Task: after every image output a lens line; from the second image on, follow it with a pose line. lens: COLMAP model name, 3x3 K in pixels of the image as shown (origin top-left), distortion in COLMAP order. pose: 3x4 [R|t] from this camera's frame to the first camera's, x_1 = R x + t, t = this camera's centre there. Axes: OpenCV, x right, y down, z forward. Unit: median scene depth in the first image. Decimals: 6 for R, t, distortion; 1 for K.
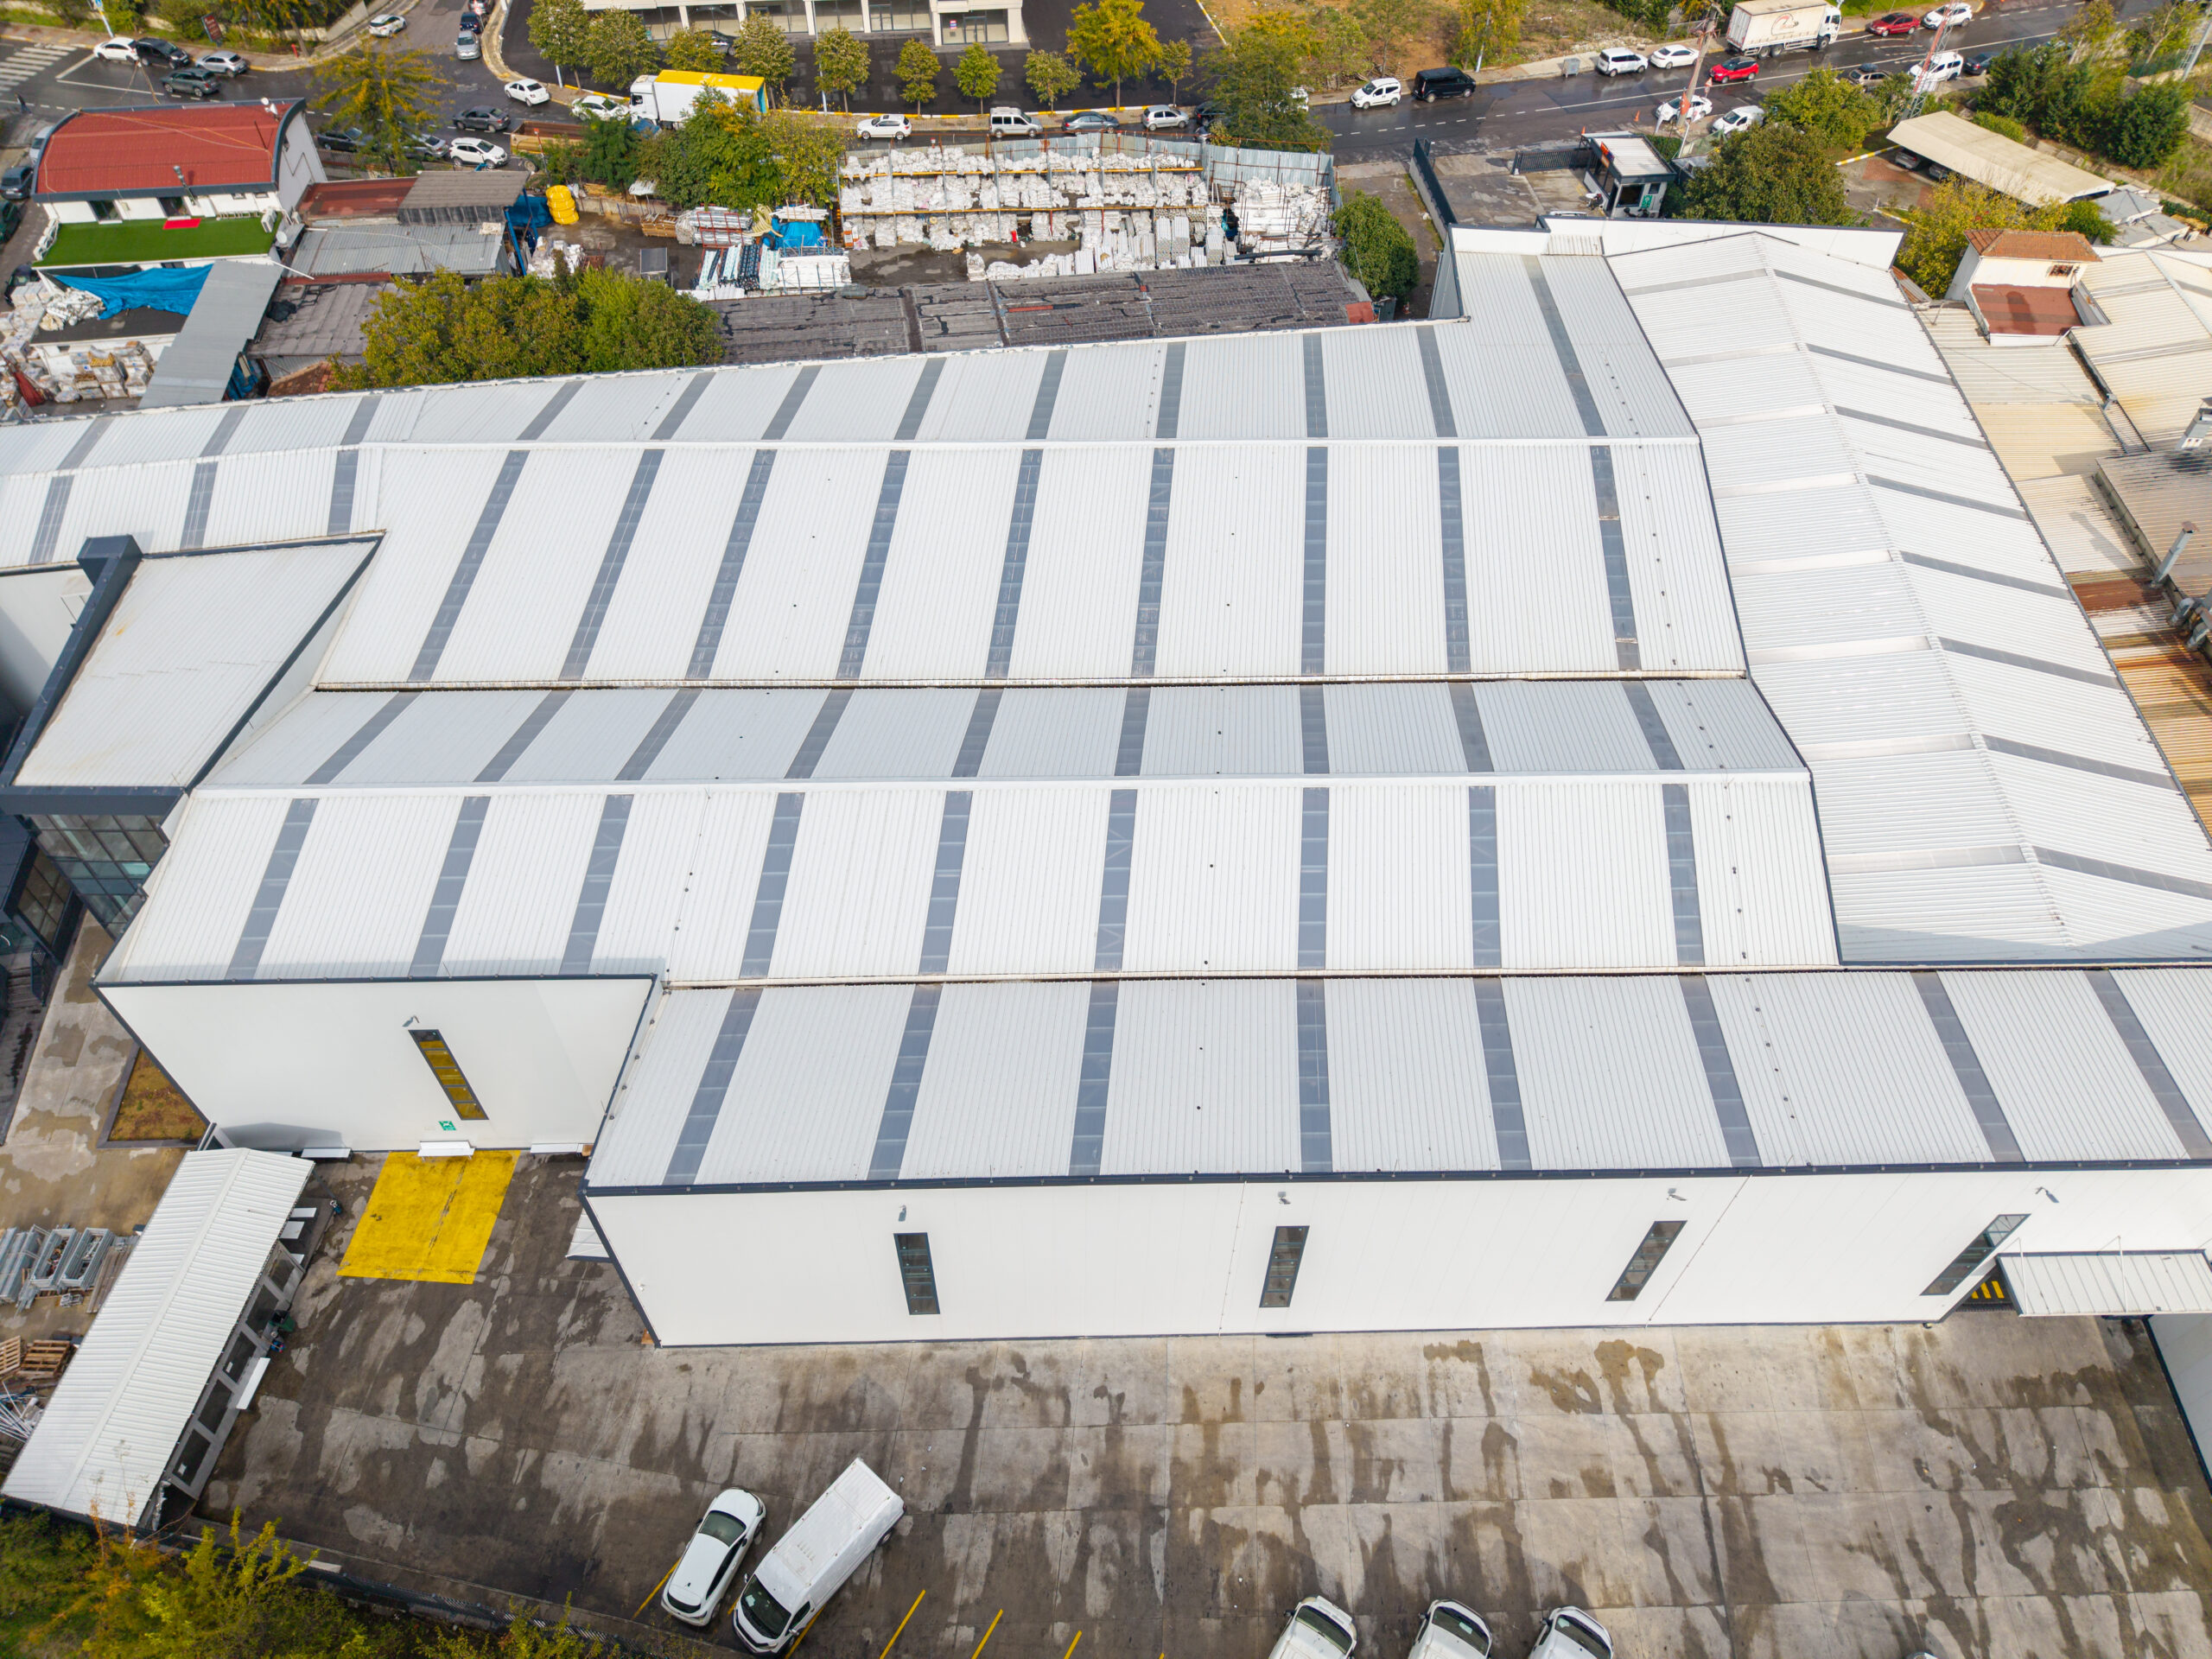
lens RADIAL K [[1479.2, 0, 1106.0], [0, 1479.2, 829.5], [0, 0, 1]] dist [0.020081, -0.017221]
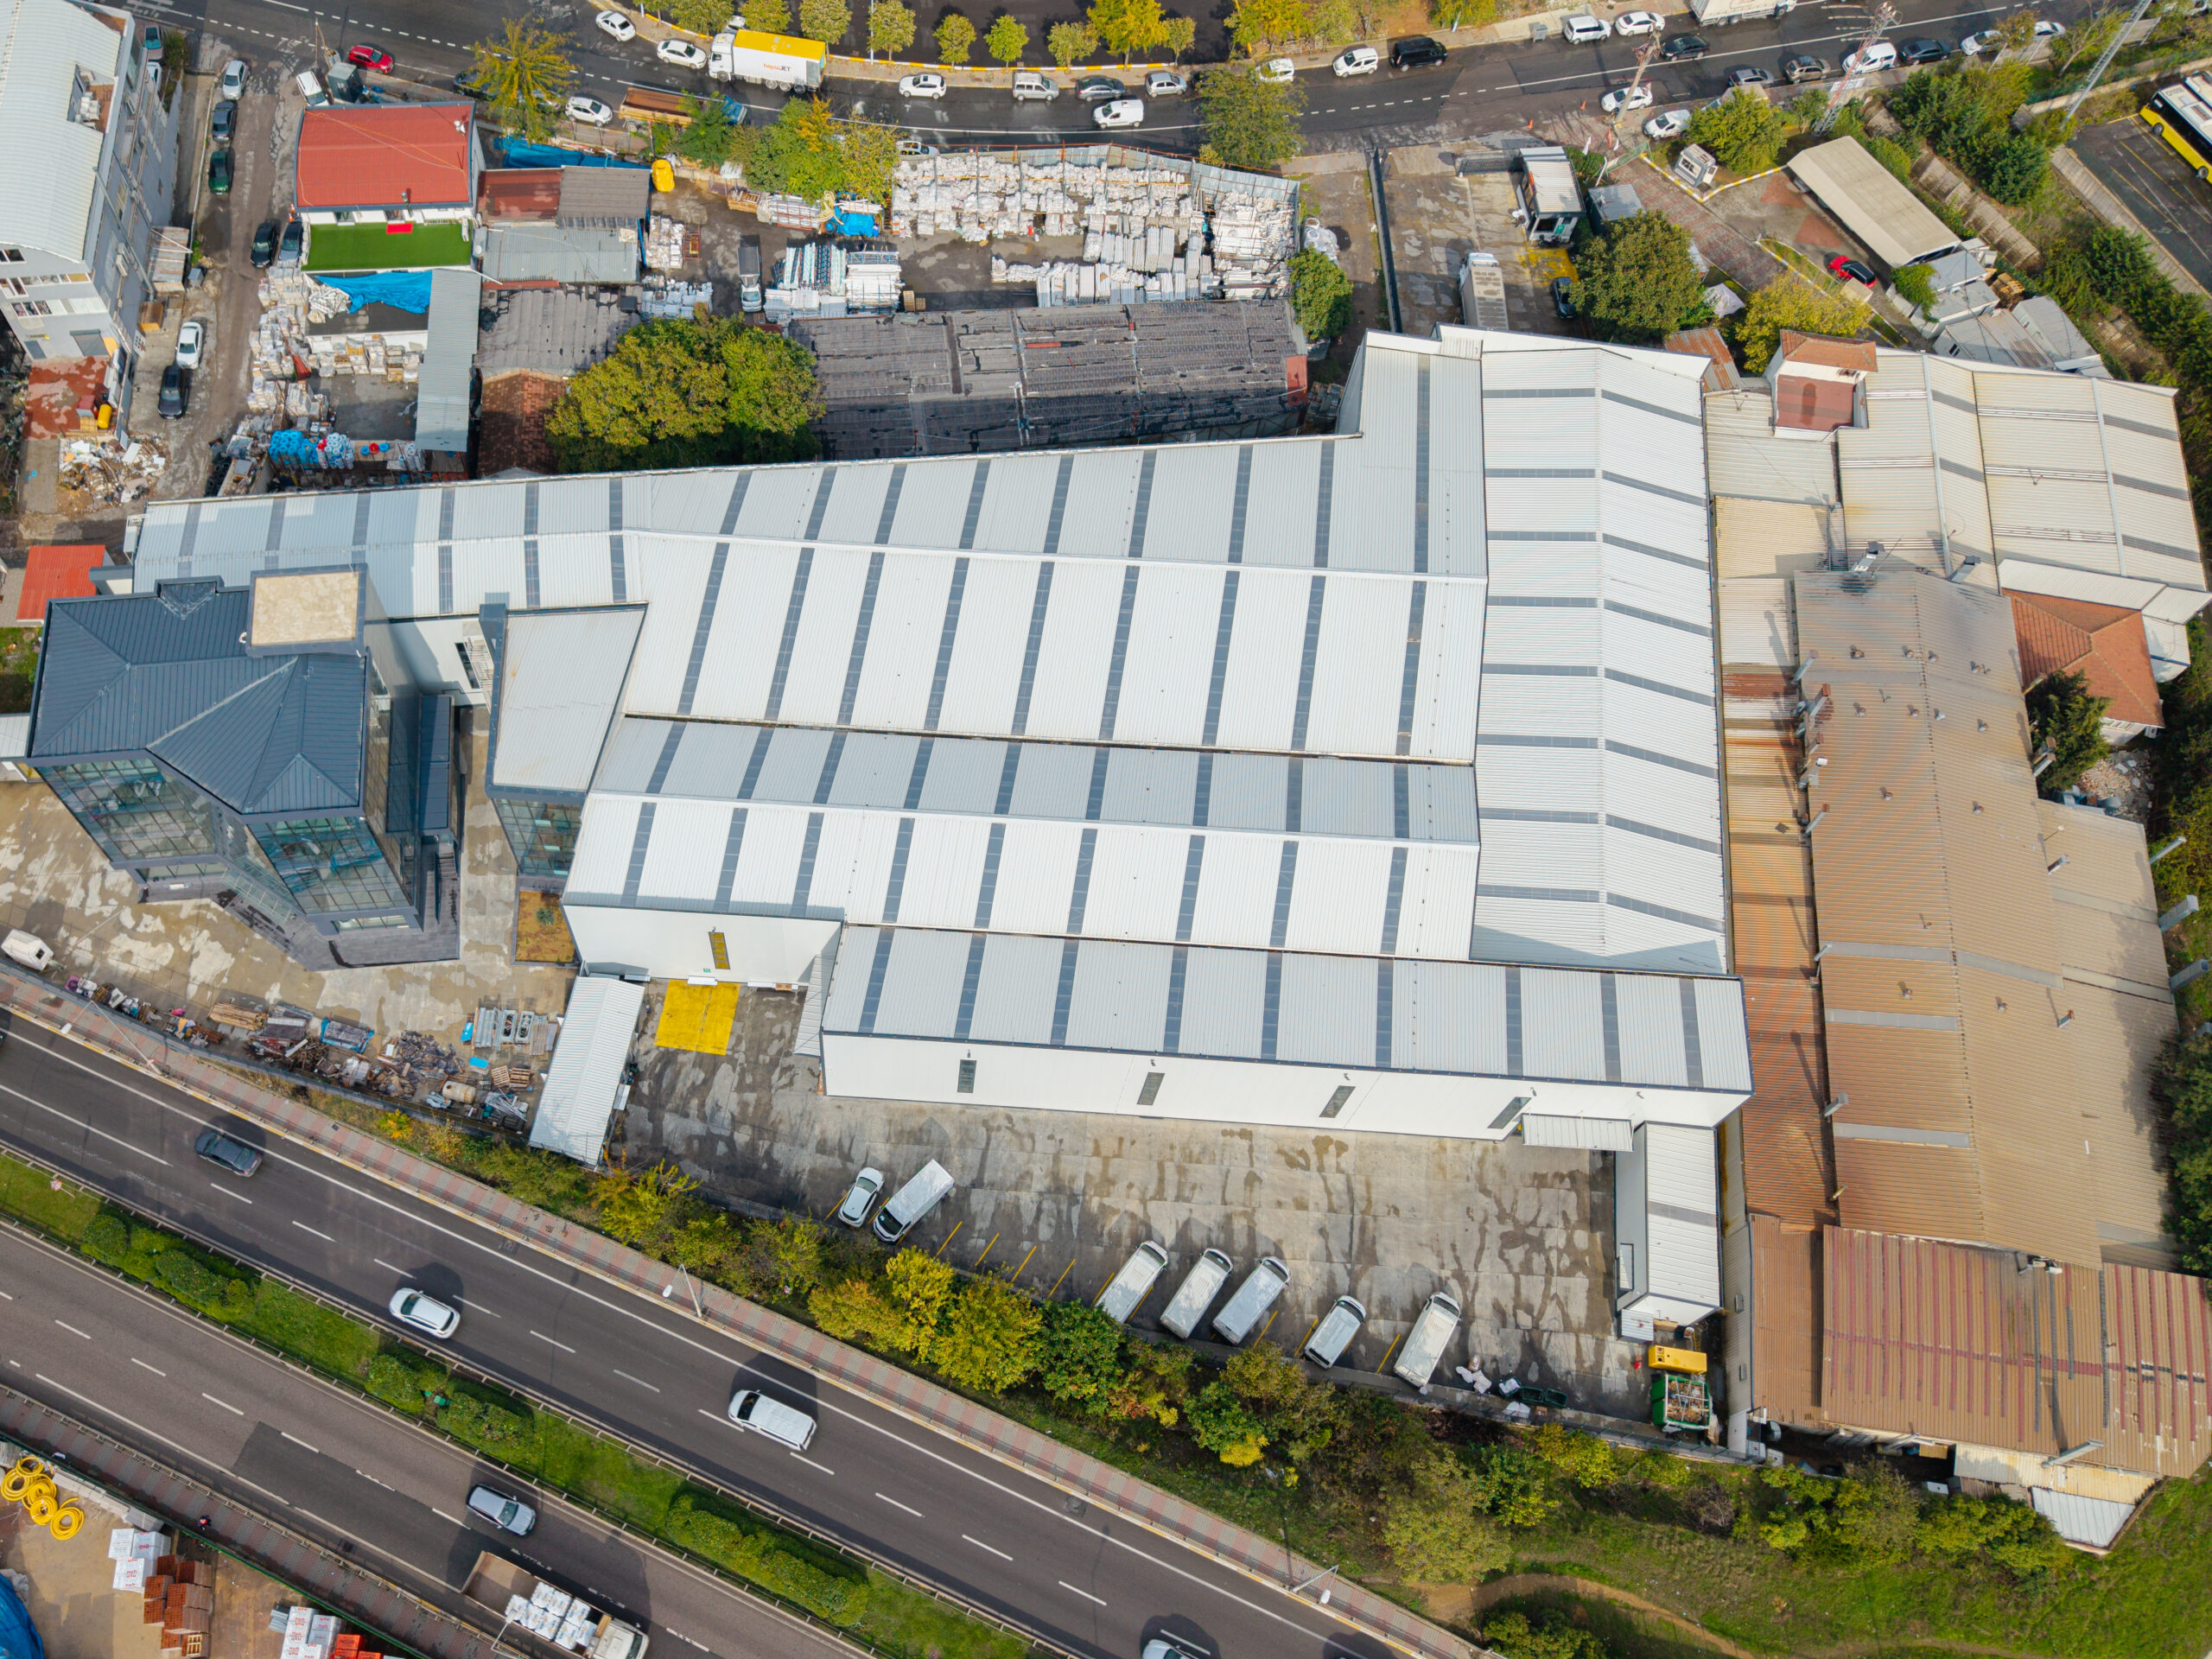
lens RADIAL K [[1781.8, 0, 920.4], [0, 1781.8, 878.8], [0, 0, 1]] dist [0.050835, -0.075057]
pose [[0.996152, 0.079573, -0.036740, -0.113777], [-0.067831, 0.965406, 0.251776, -0.514963], [0.055503, -0.248315, 0.967088, -1.161077]]
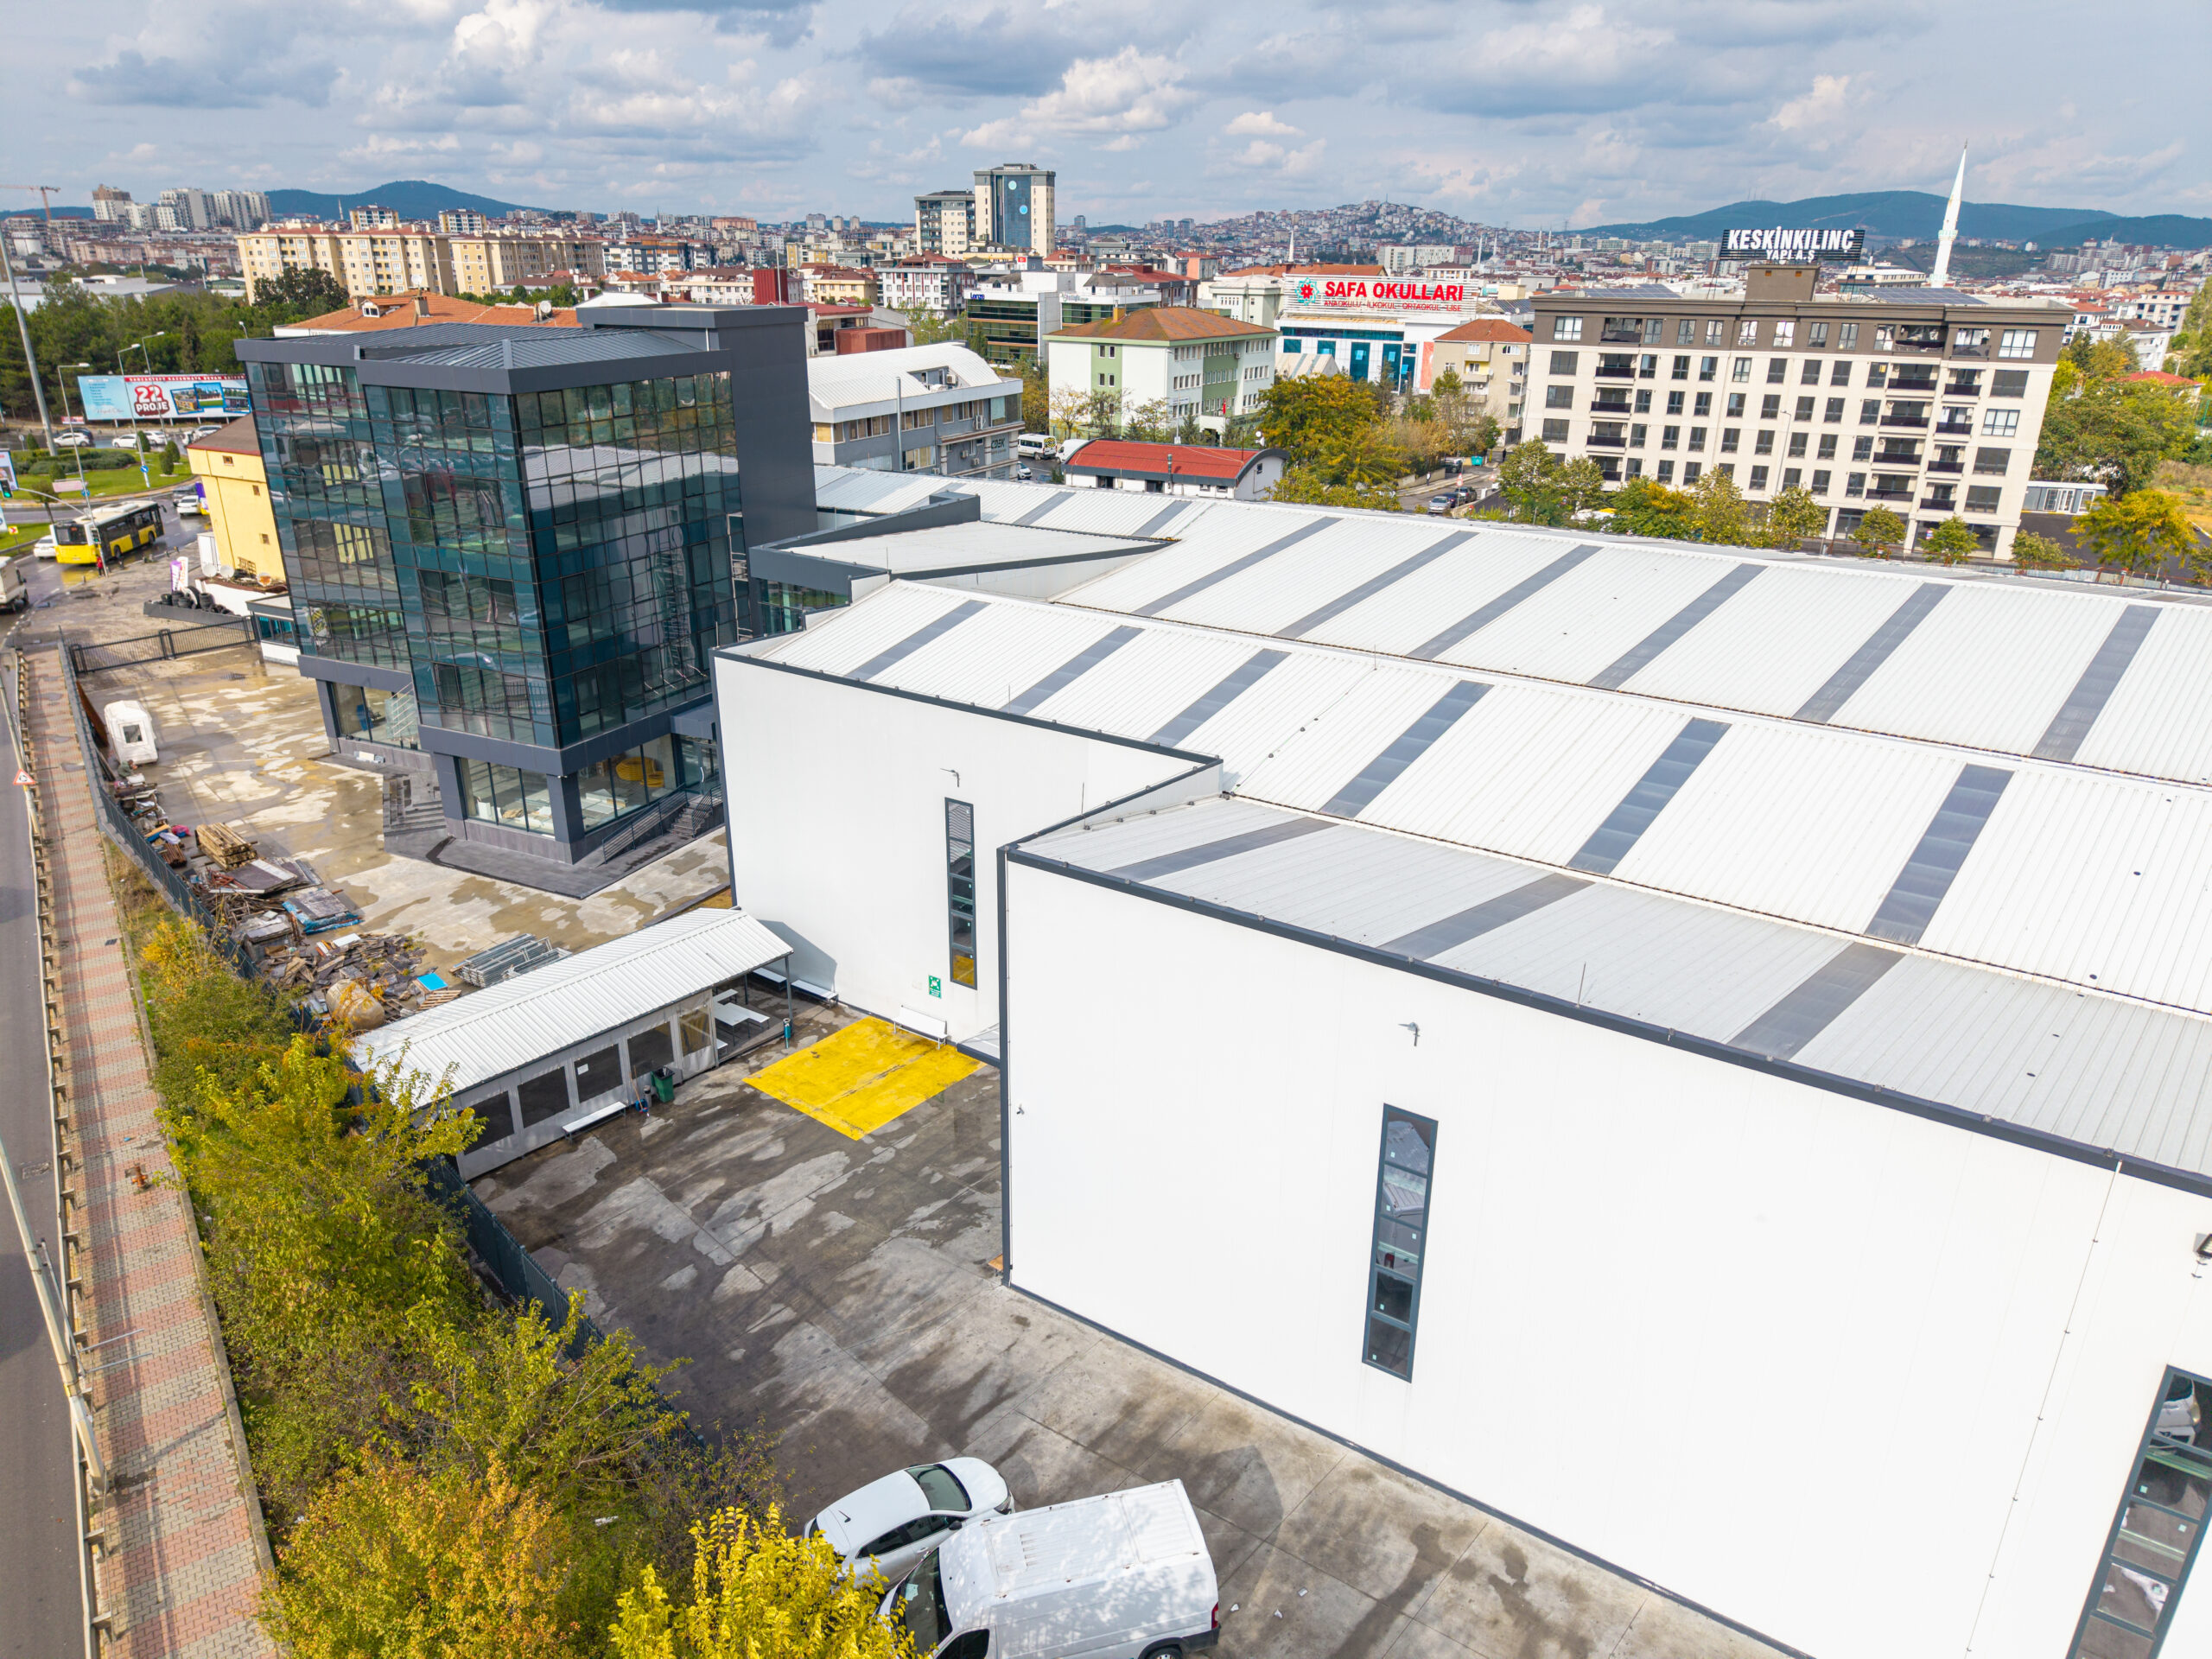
lens RADIAL K [[1479.2, 0, 1106.0], [0, 1479.2, 829.5], [0, 0, 1]] dist [0.020081, -0.017221]
pose [[0.813959, 0.207328, -0.542665, 0.057099], [-0.432483, 0.839948, -0.327787, 0.373625], [0.387851, 0.501499, 0.773350, 0.392188]]
